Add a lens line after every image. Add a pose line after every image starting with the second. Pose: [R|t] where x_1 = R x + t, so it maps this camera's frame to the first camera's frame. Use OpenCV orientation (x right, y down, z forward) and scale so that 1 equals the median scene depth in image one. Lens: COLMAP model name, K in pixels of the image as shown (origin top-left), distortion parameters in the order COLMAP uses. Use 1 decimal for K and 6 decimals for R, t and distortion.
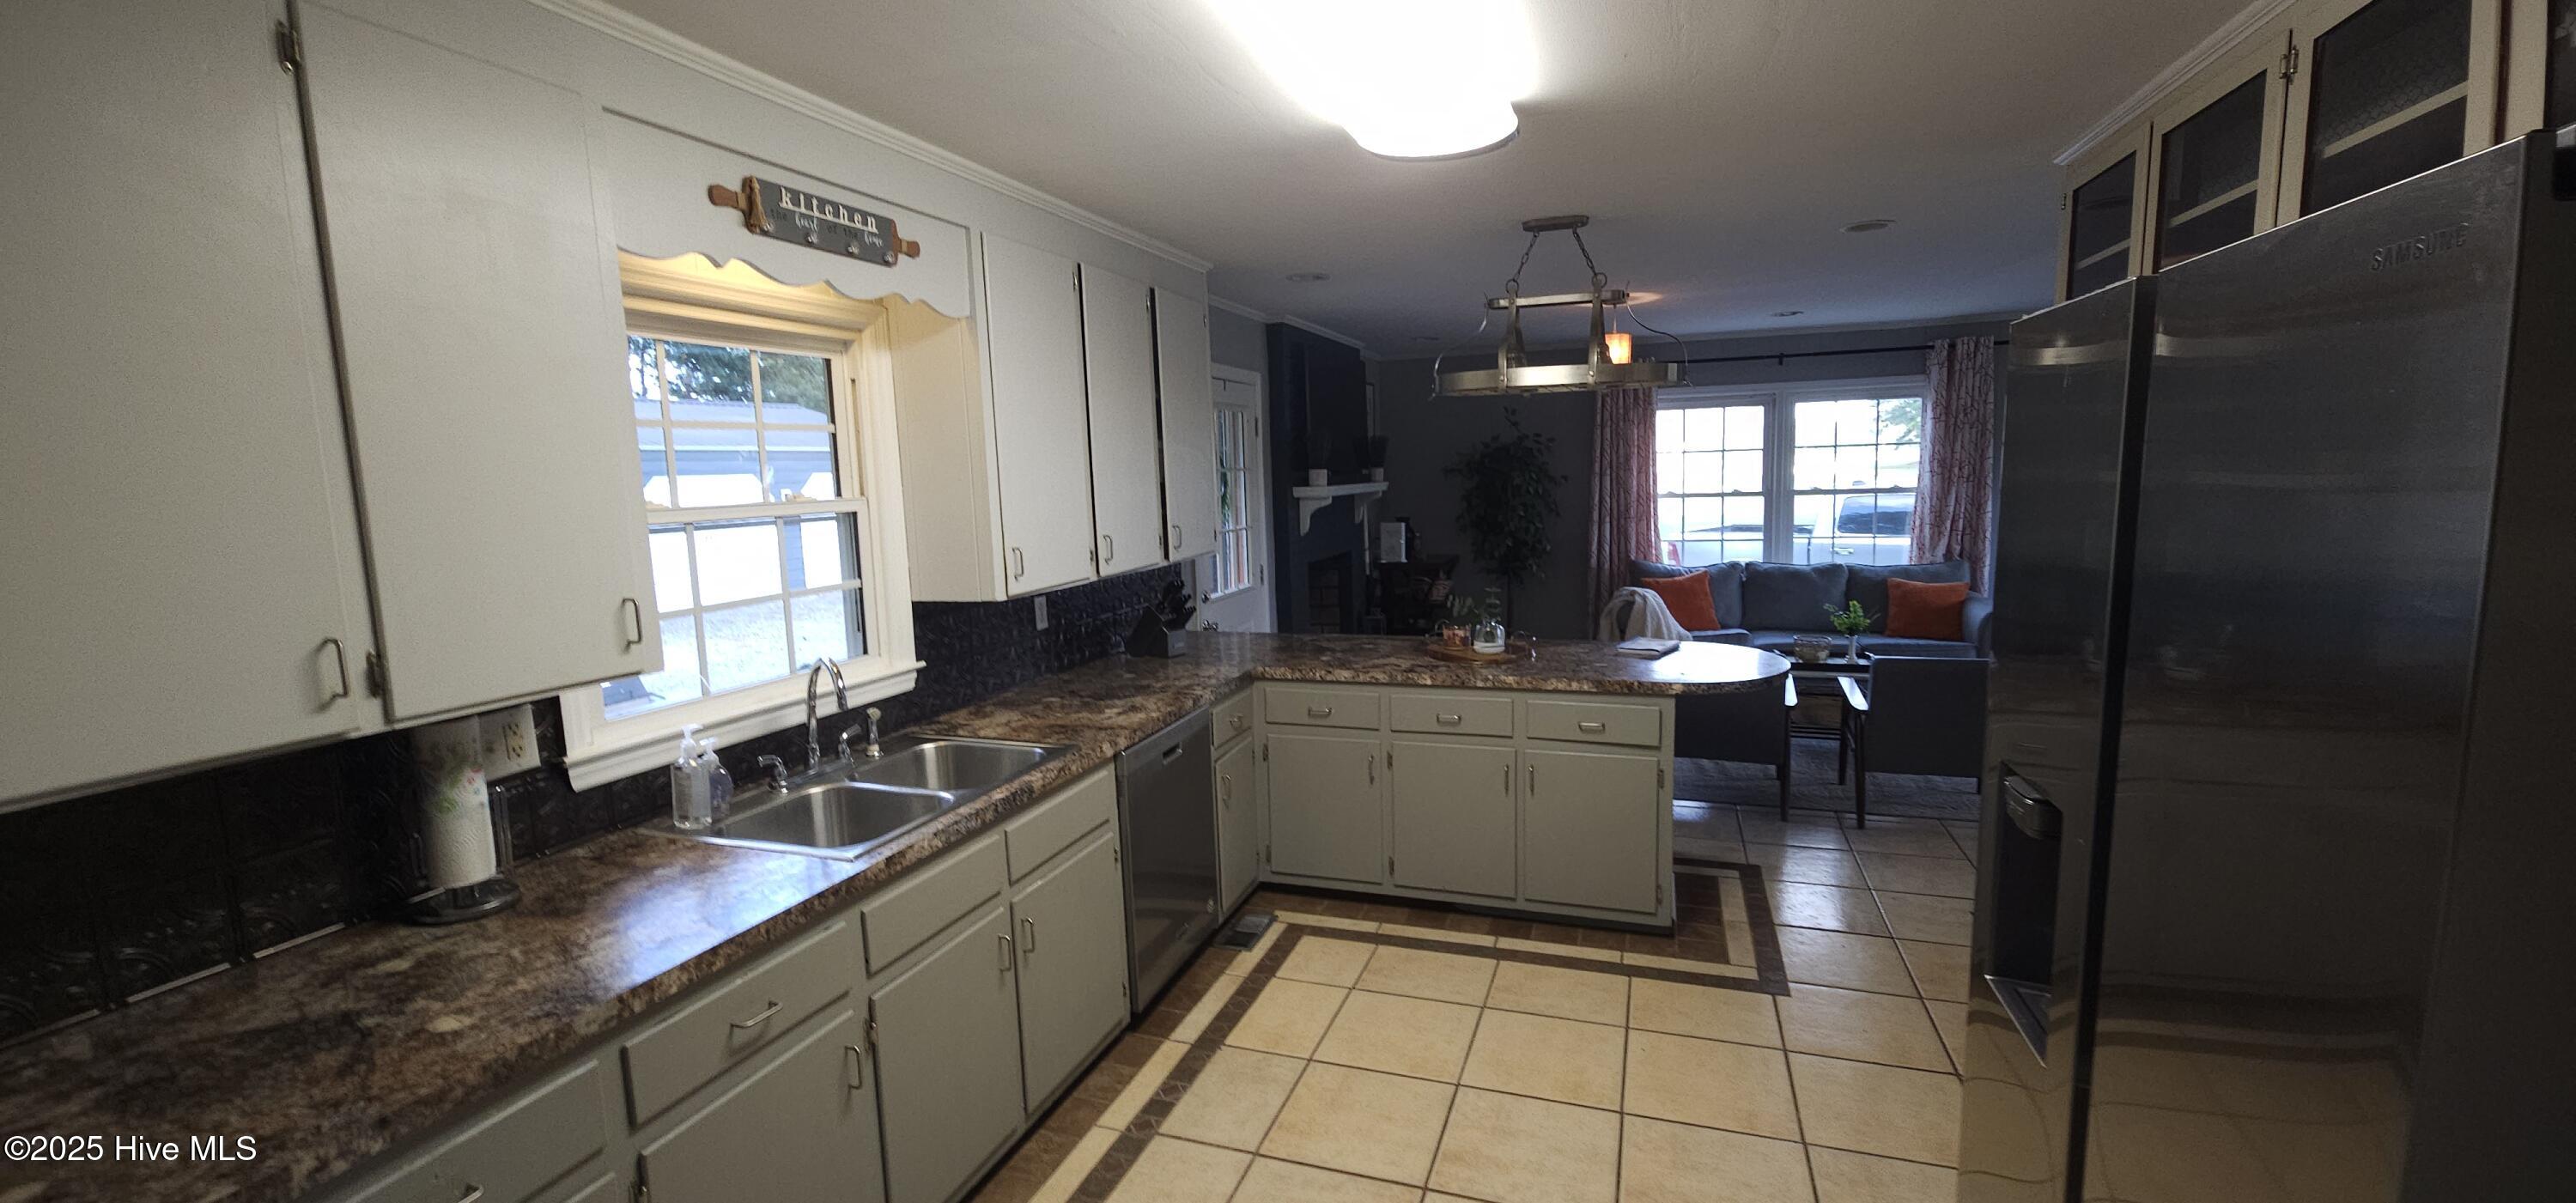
lens RADIAL K [[1056.1, 0, 1297.8], [0, 1056.1, 597.2], [0, 0, 1]] dist [0.001134, -0.001005]
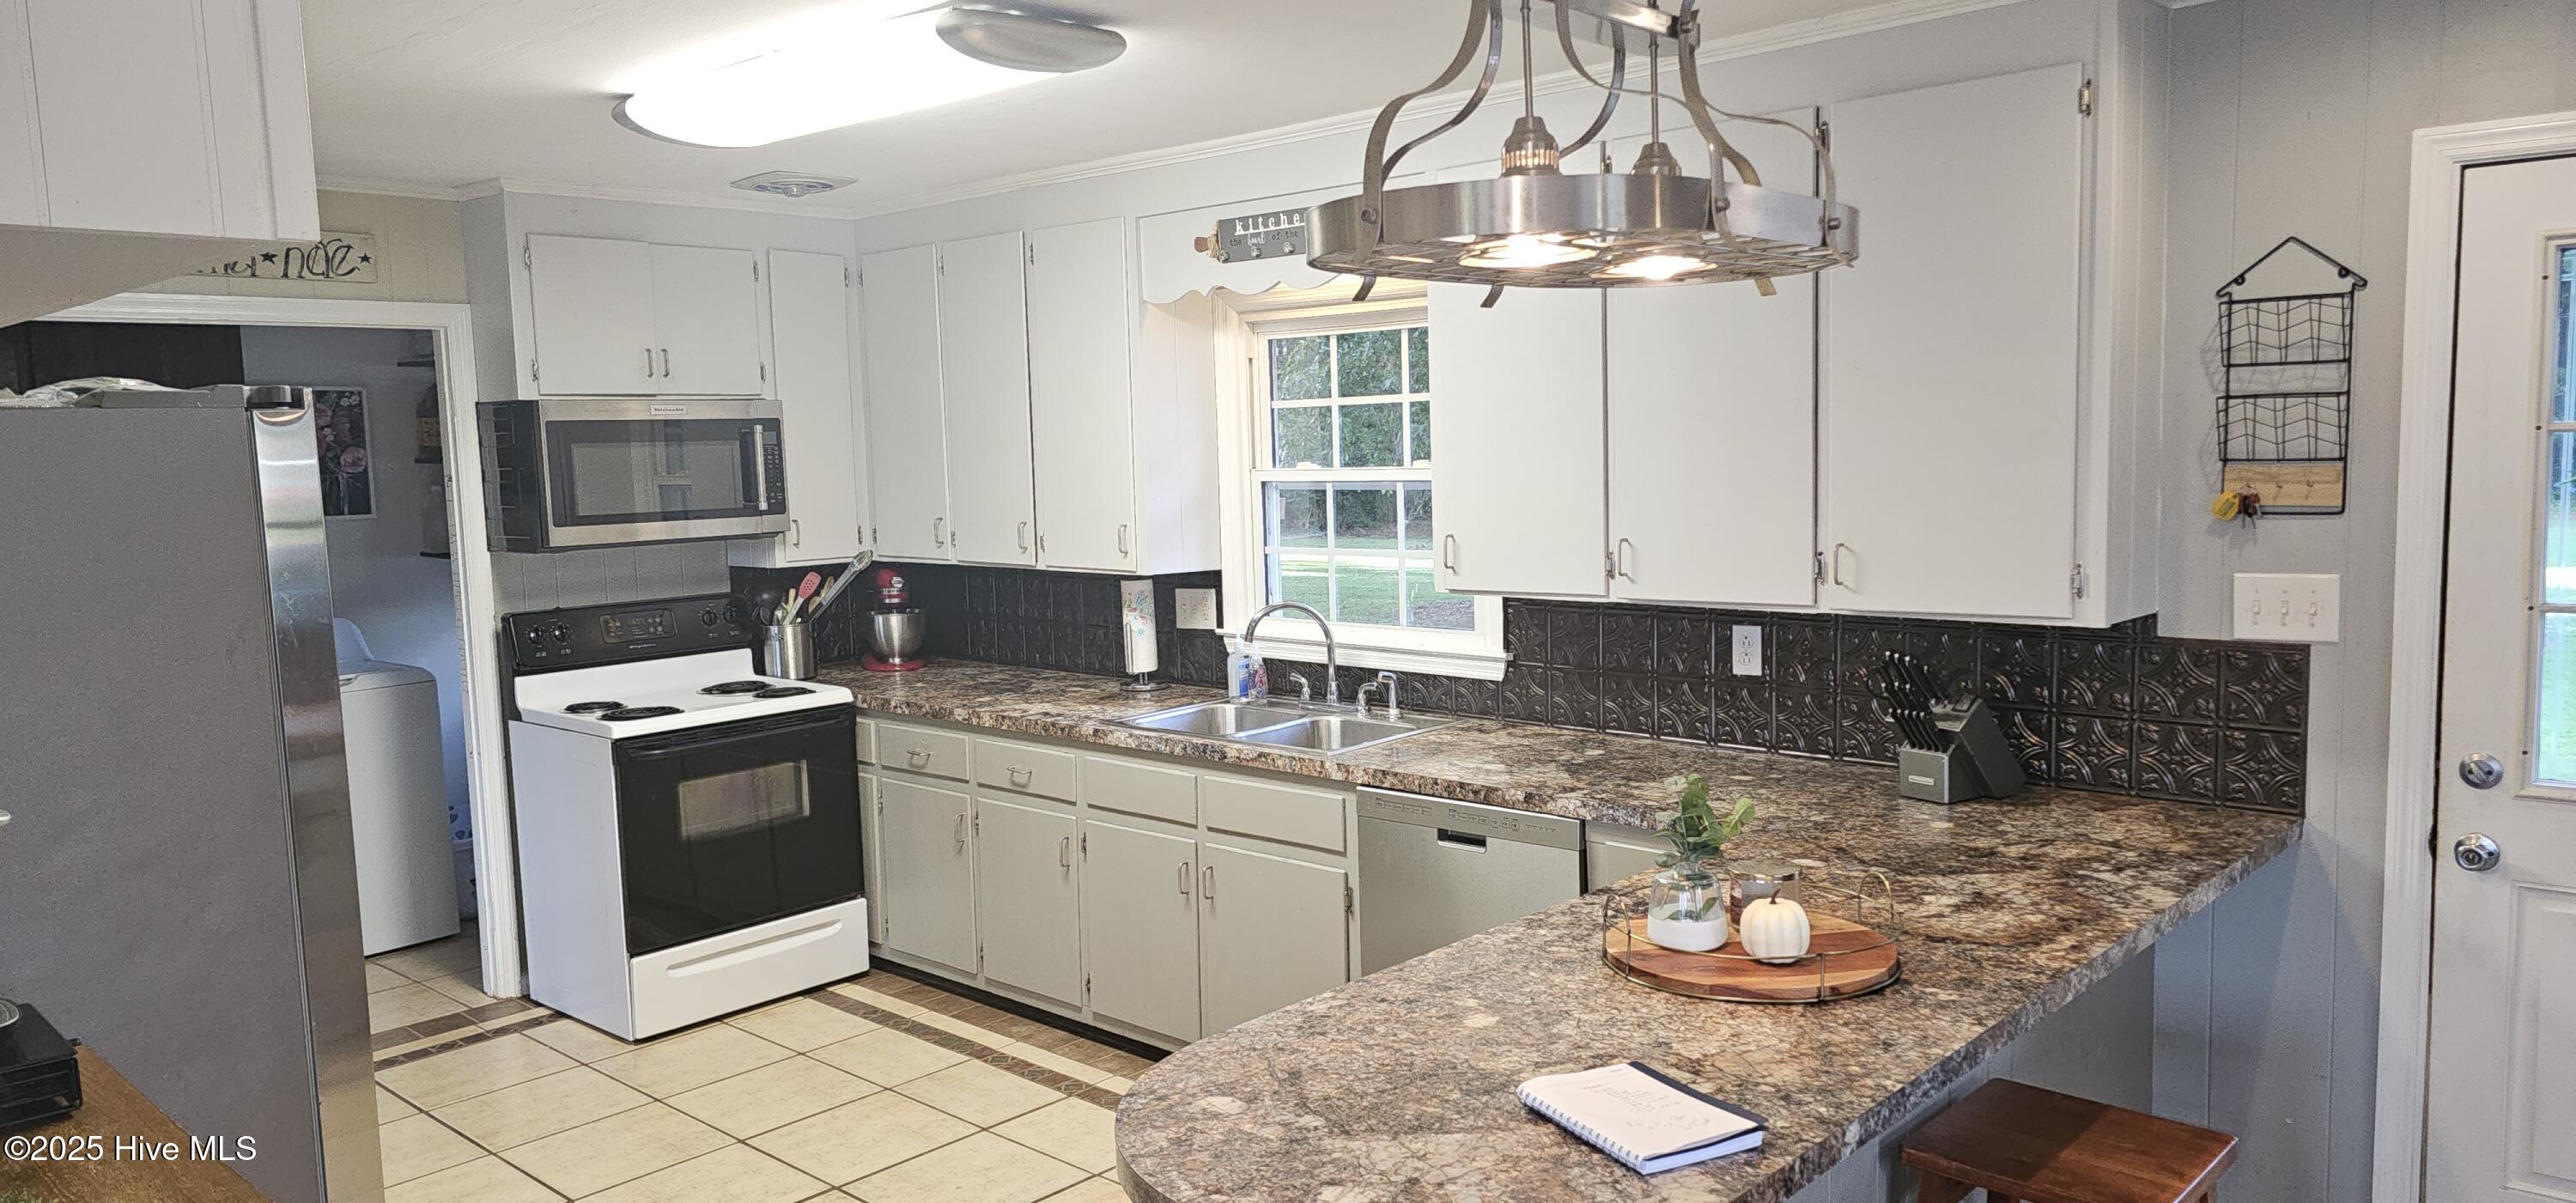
lens RADIAL K [[1726.5, 0, 1286.6], [0, 1726.5, 614.0], [0, 0, 1]] dist [0.081012, -0.079442]
pose [[-0.409662, 0.131233, -0.902748, 0.851052], [-0.073066, 0.981699, 0.175867, -0.177240], [0.909306, 0.138007, -0.392576, 1.162587]]
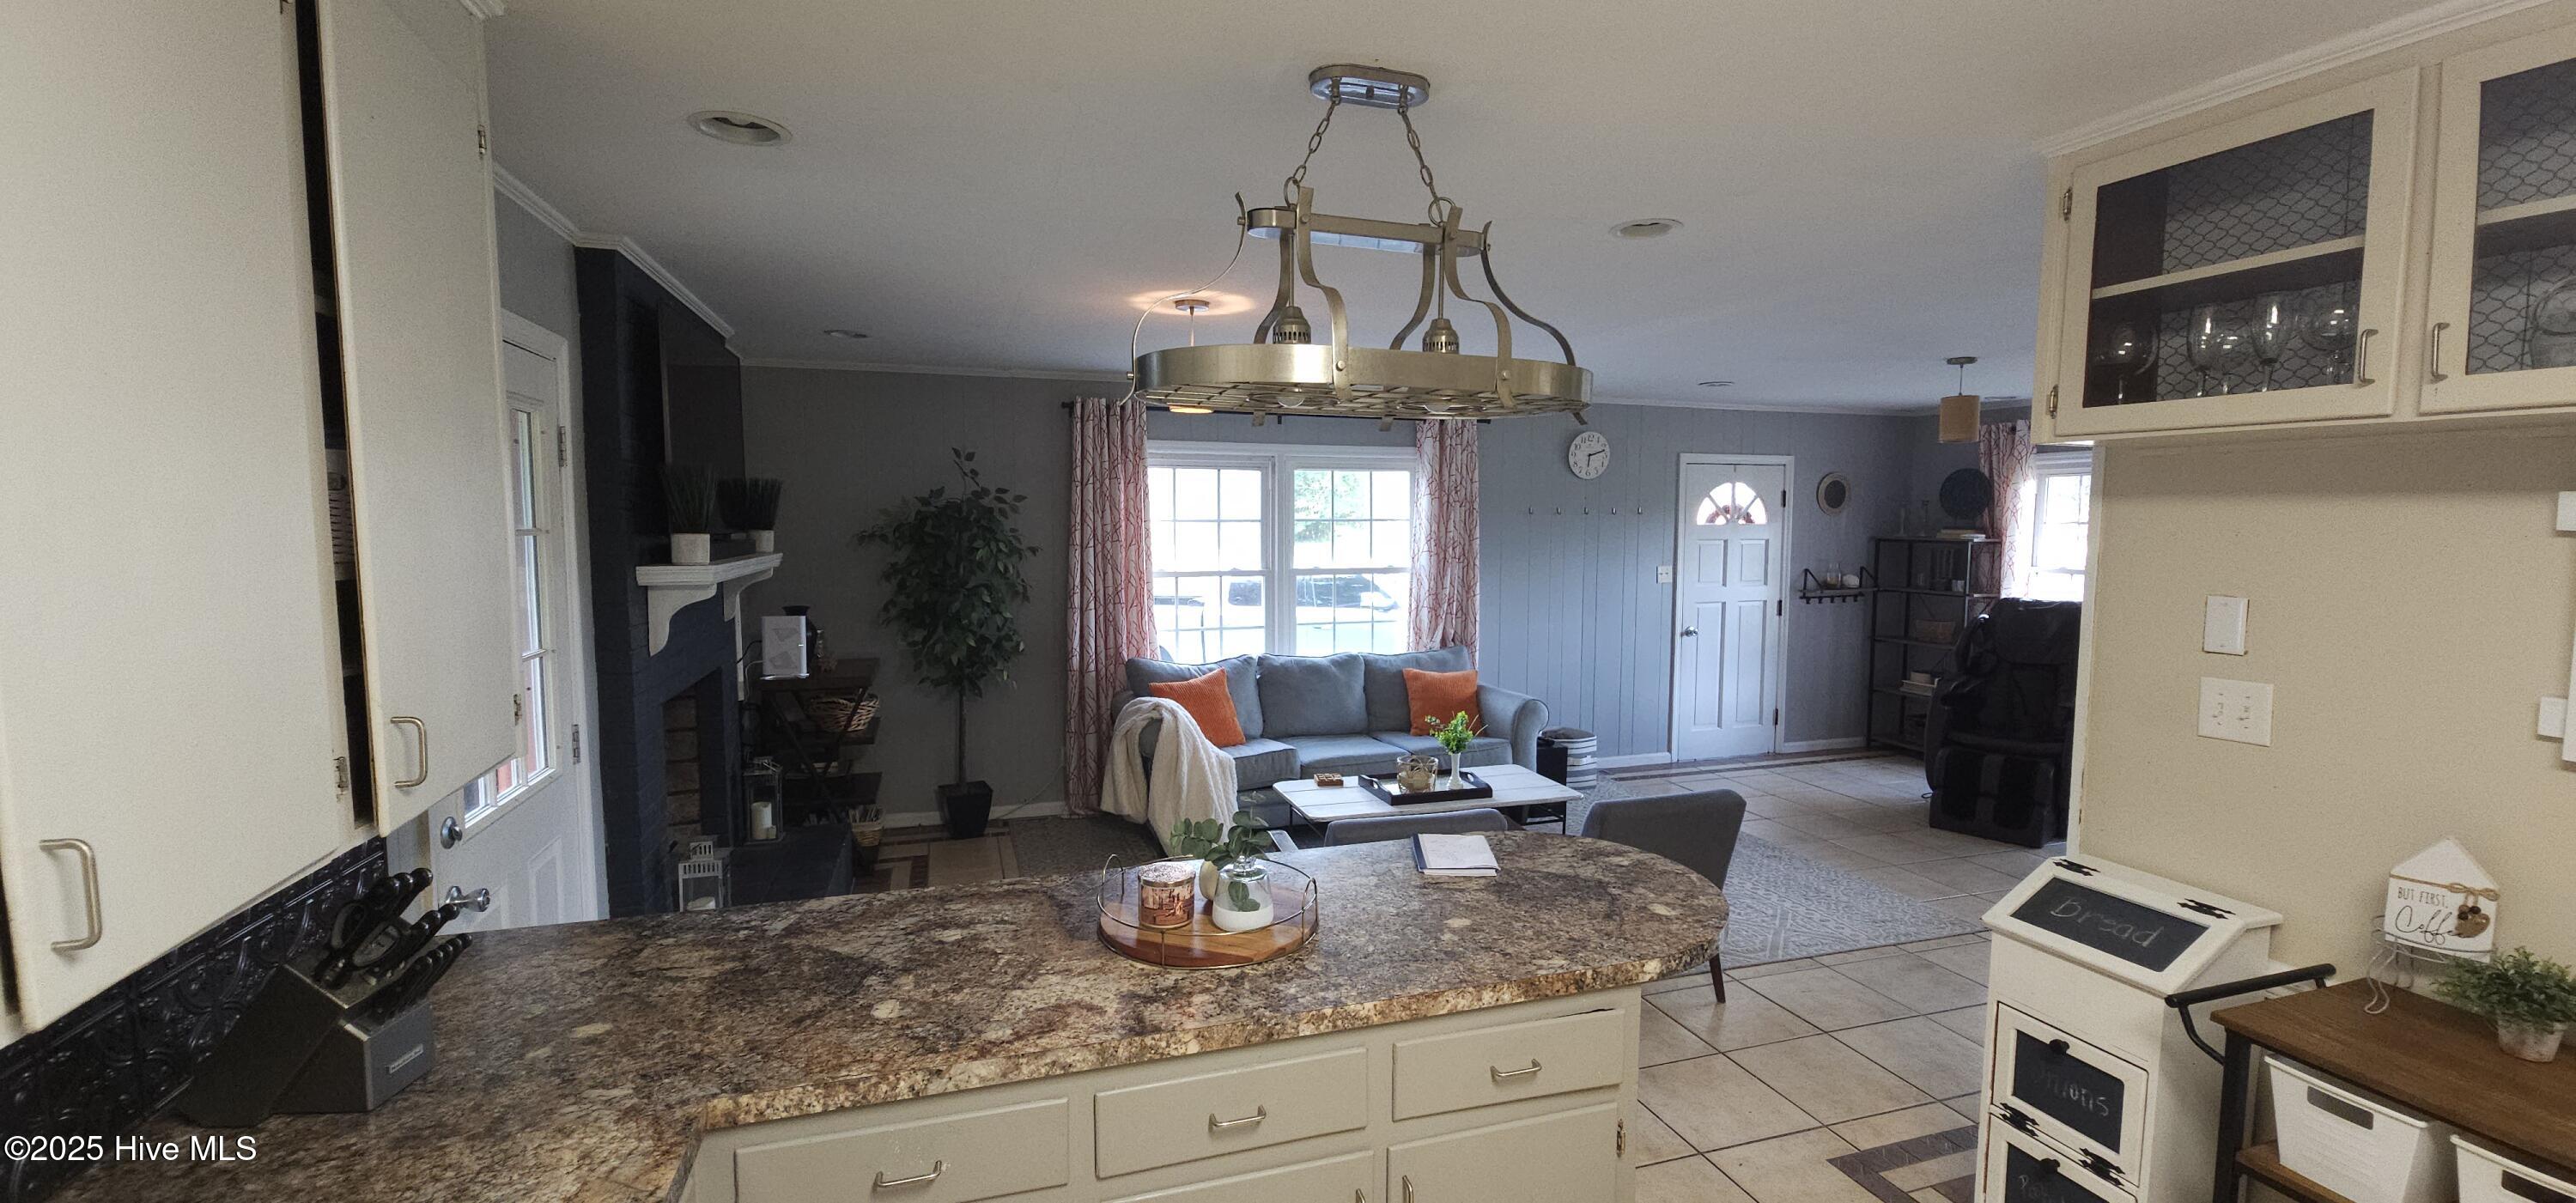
lens RADIAL K [[1056.1, 0, 1302.6], [0, 1056.1, 597.8], [0, 0, 1]] dist [0.001134, -0.001005]
pose [[0.793023, -0.012147, 0.609071, -0.099816], [0.046891, 0.998052, -0.041148, -0.082151], [-0.607384, 0.061191, 0.792048, 0.614371]]
